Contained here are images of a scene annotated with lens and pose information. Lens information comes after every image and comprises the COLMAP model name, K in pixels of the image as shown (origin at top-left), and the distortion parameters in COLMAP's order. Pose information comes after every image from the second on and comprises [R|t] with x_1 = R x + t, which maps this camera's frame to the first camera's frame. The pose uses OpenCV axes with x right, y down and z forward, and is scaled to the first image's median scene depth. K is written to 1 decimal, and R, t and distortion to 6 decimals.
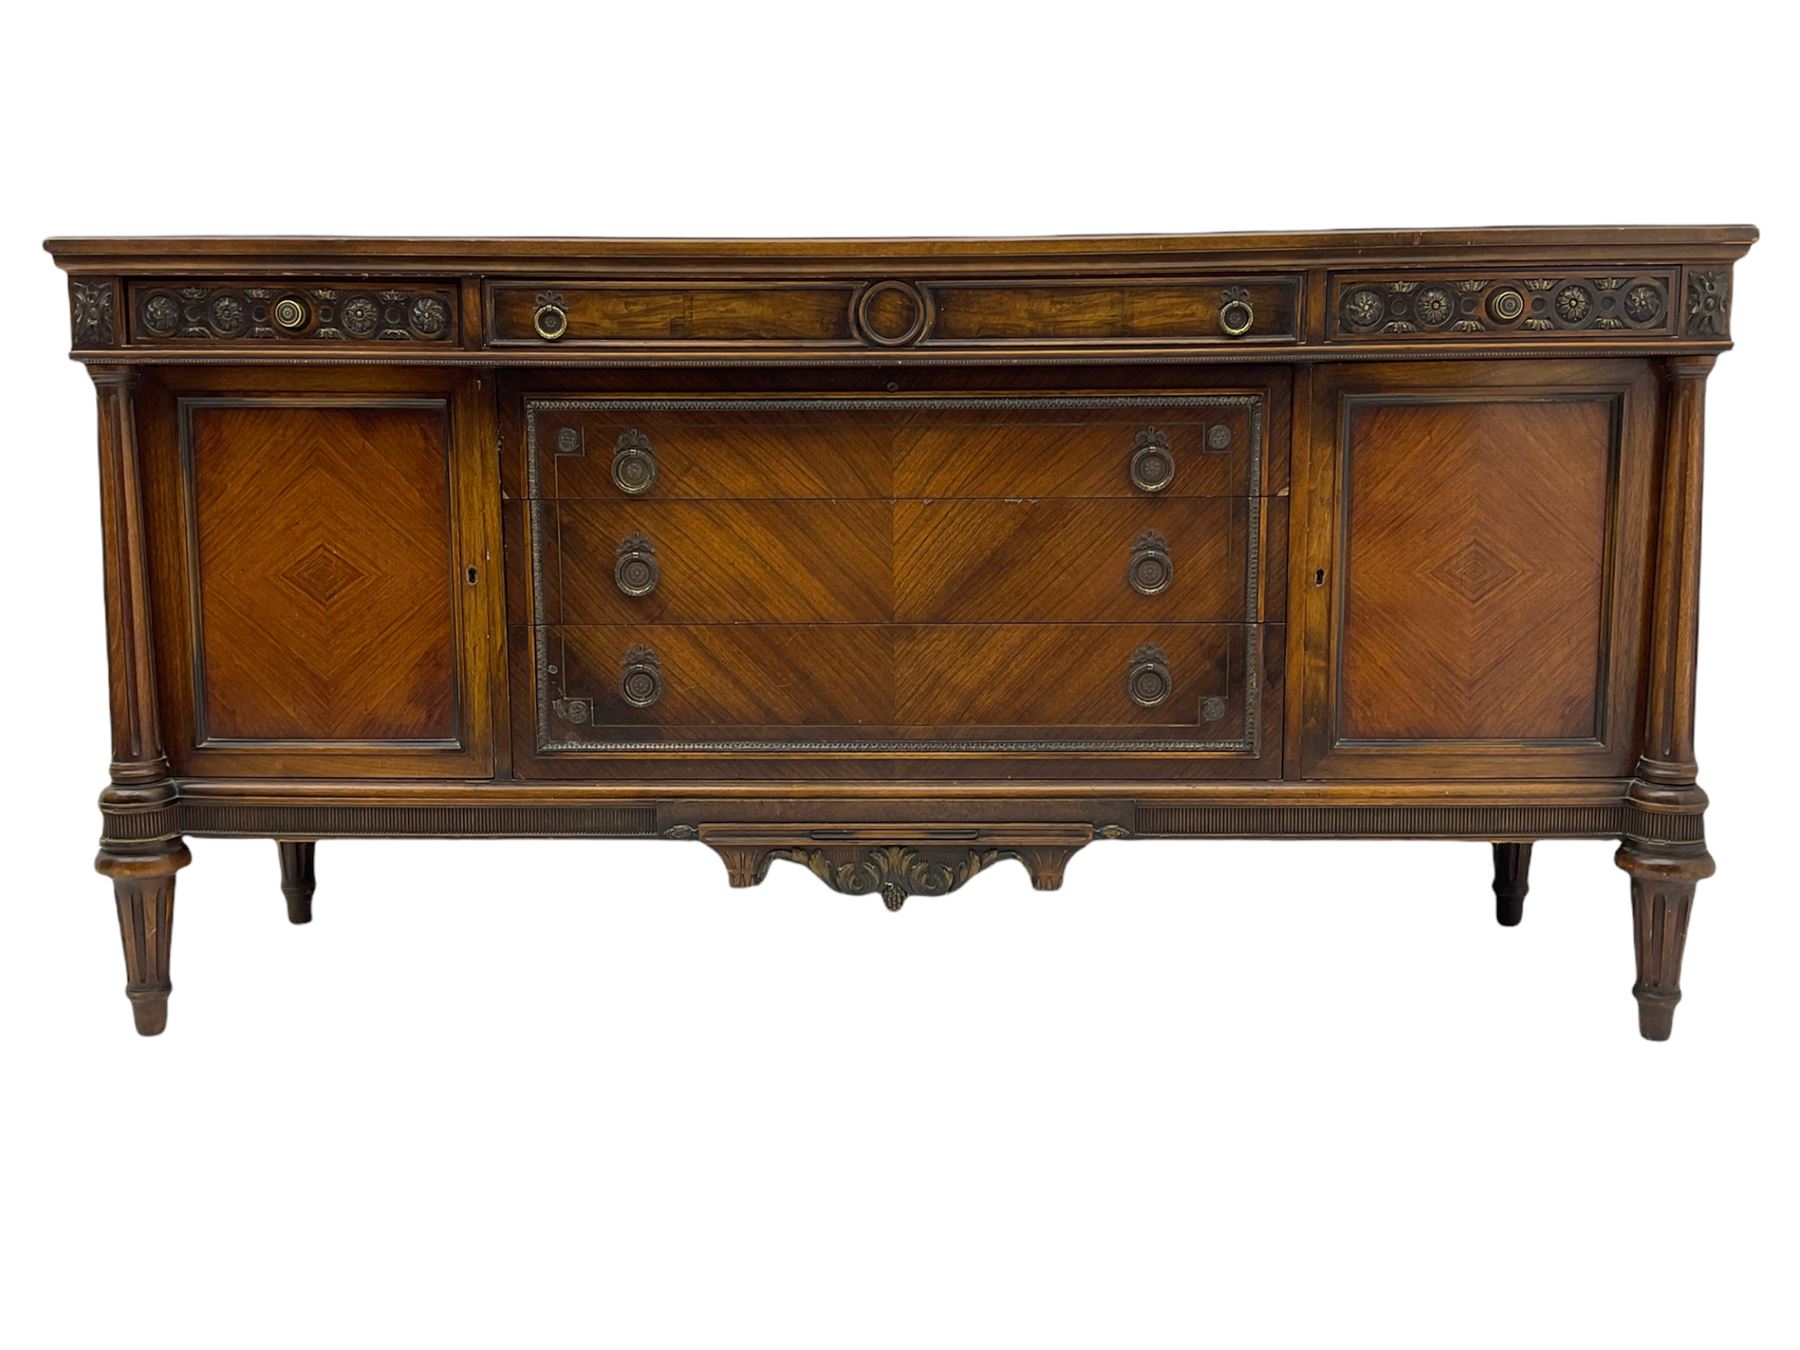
lens RADIAL K [[1584.3, 0, 900.0], [0, 1584.3, 675.0], [0, 0, 1]] dist [0.135496, -0.276435]
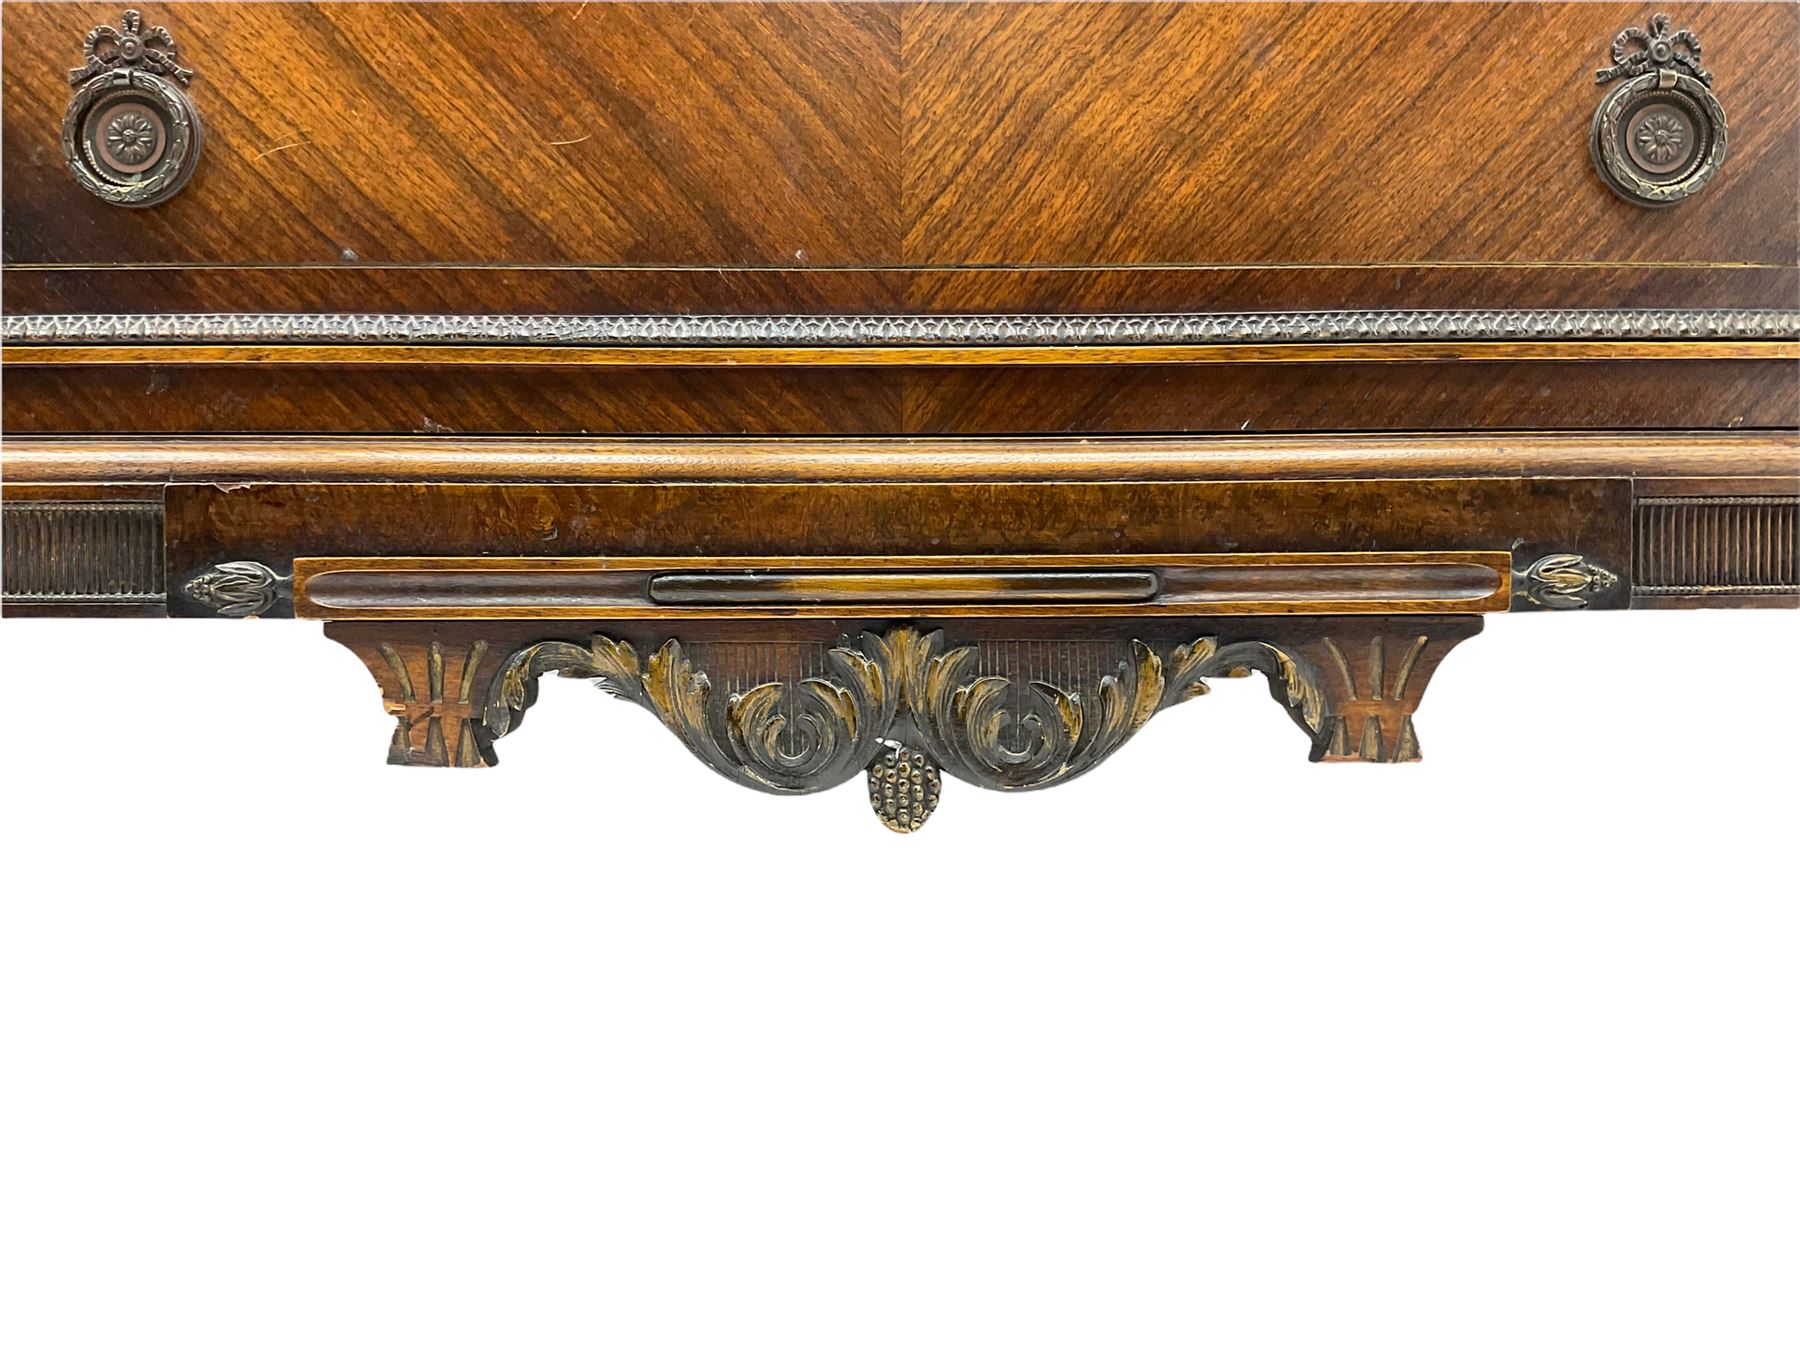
lens RADIAL K [[1584.3, 0, 900.0], [0, 1584.3, 675.0], [0, 0, 1]] dist [0.135496, -0.276435]
pose [[0.999349, -0.003006, 0.035944, -0.016566], [0.007138, 0.993295, -0.115389, 0.157977], [-0.035356, 0.115571, 0.992670, 0.685771]]
